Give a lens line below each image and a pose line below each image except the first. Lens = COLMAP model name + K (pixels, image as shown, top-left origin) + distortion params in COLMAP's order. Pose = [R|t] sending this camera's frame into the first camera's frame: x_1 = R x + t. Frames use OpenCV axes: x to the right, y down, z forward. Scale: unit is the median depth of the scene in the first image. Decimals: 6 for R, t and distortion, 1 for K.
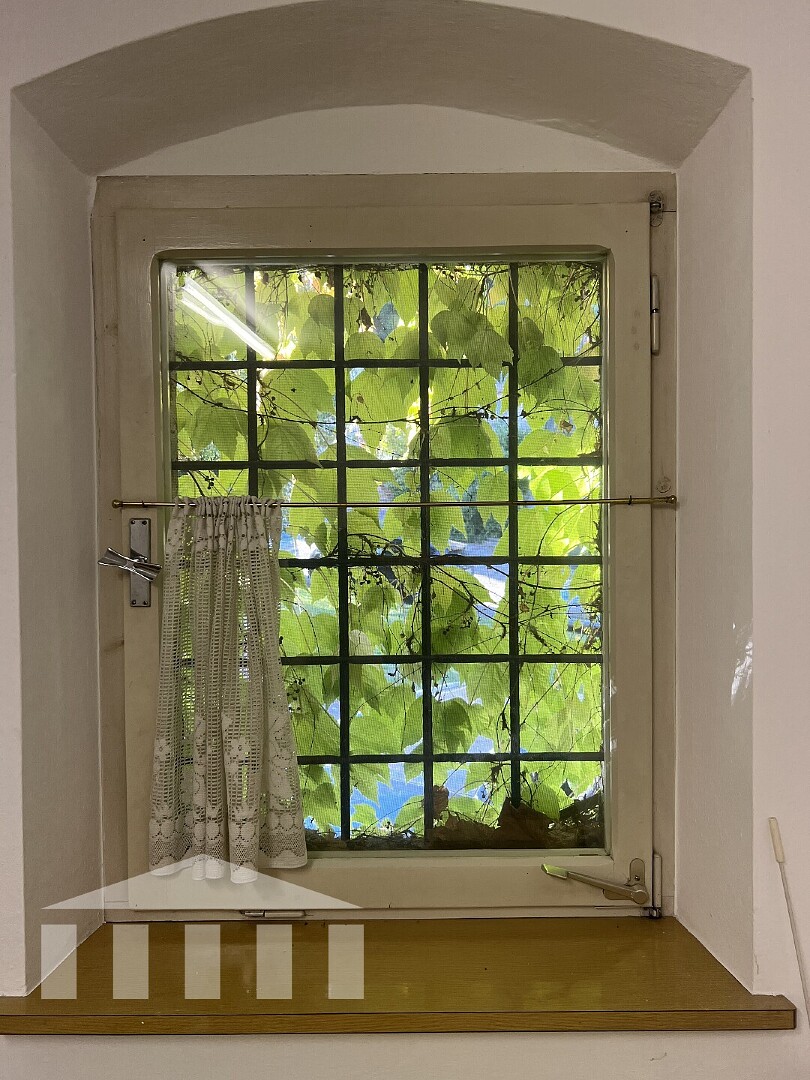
lens RADIAL K [[817.9, 0, 408.3], [0, 817.9, 541.0], [0, 0, 1]] dist [0.037732, -0.020798]
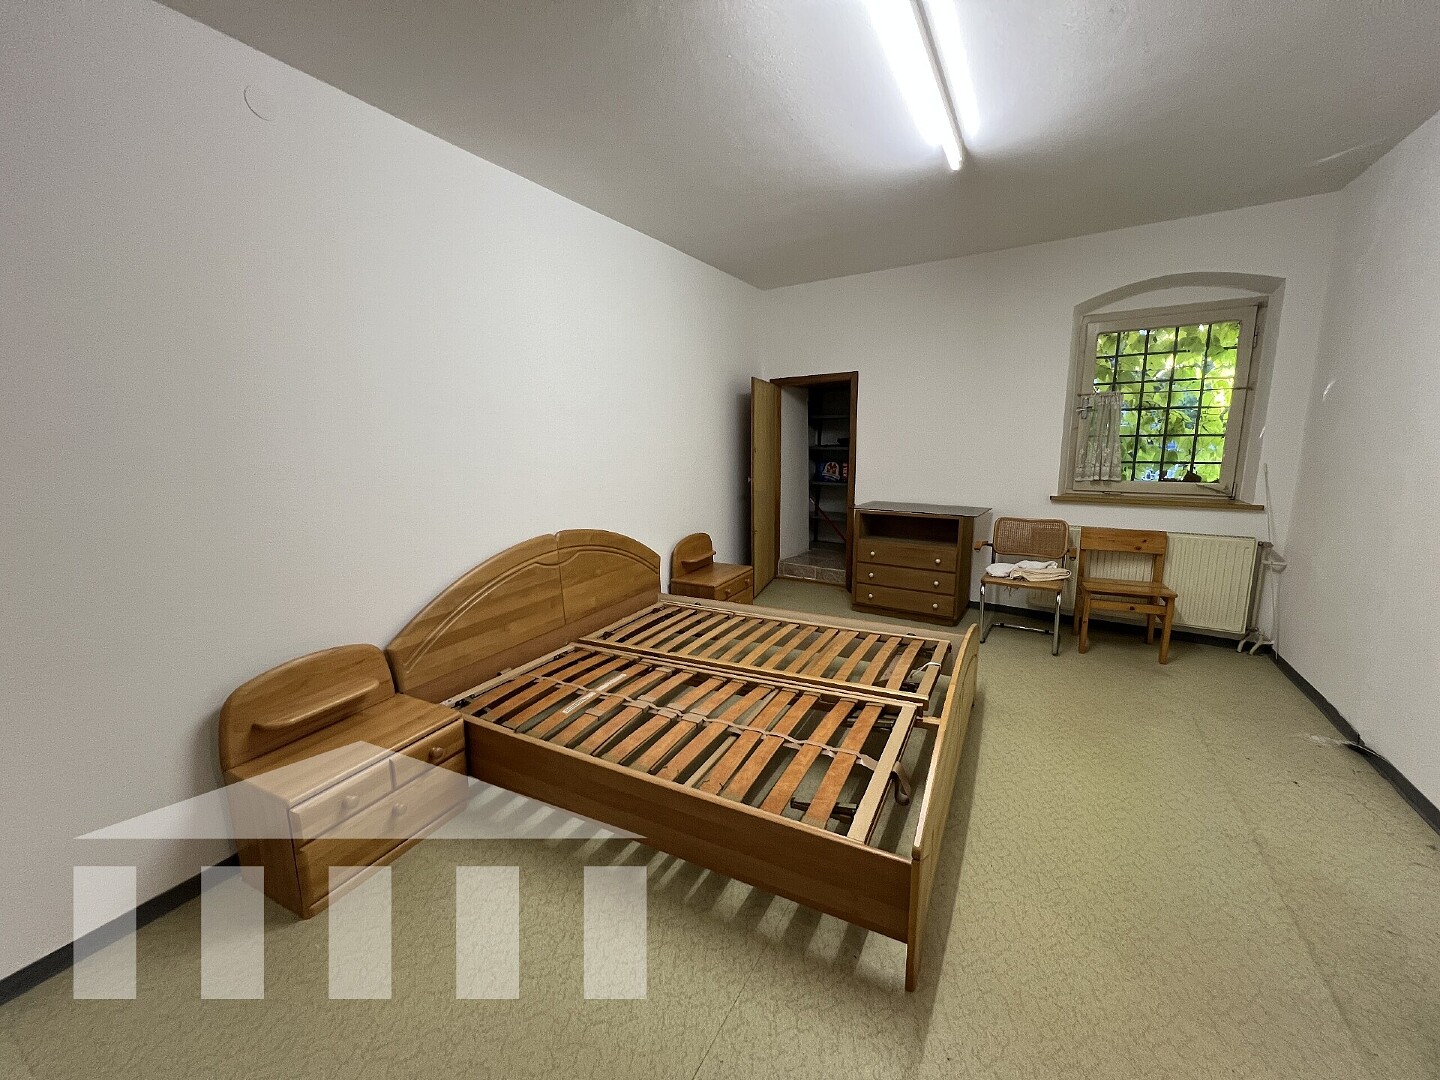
lens RADIAL K [[581.2, 0, 717.3], [0, 581.2, 537.5], [0, 0, 1]] dist [0.001650, 0.000446]
pose [[0.822651, 0.092101, -0.561037, -0.122015], [0.011969, 0.983768, 0.179046, 0.102516], [0.568421, -0.154007, 0.808195, -2.290181]]
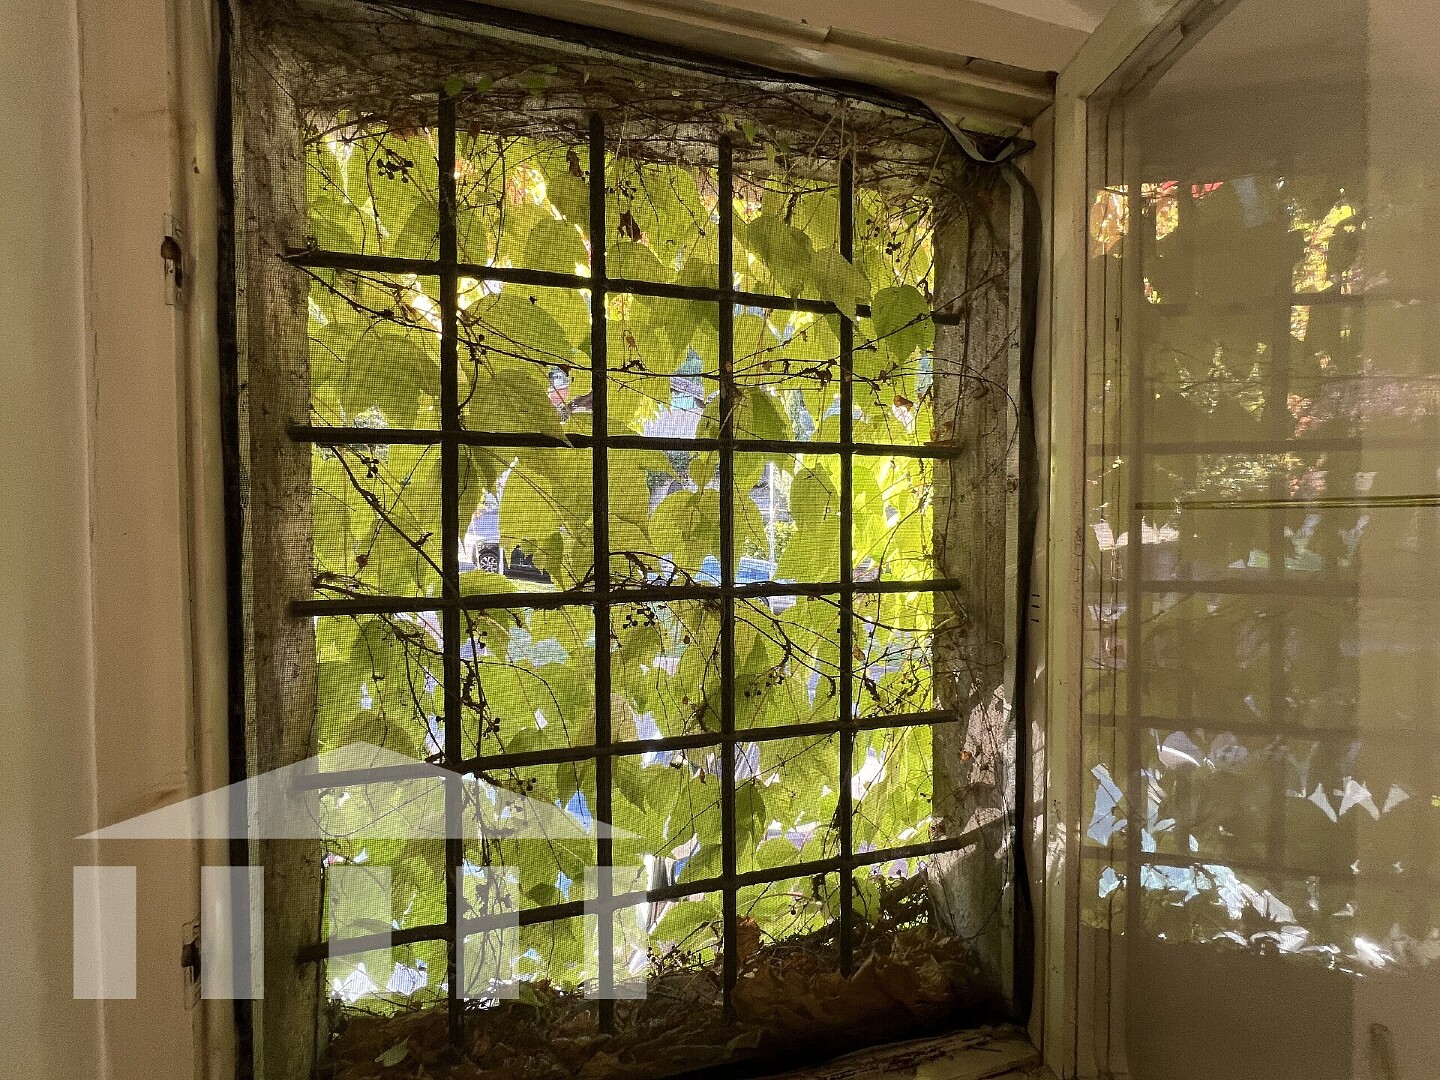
lens RADIAL K [[579.5, 0, 714.2], [0, 579.5, 533.0], [0, 0, 1]] dist [-0.006741, 0.001111]
pose [[0.965910, 0.001378, 0.258875, -0.111225], [-0.002972, 0.999979, 0.005765, -0.026559], [-0.258862, -0.006338, 0.965894, 0.543019]]
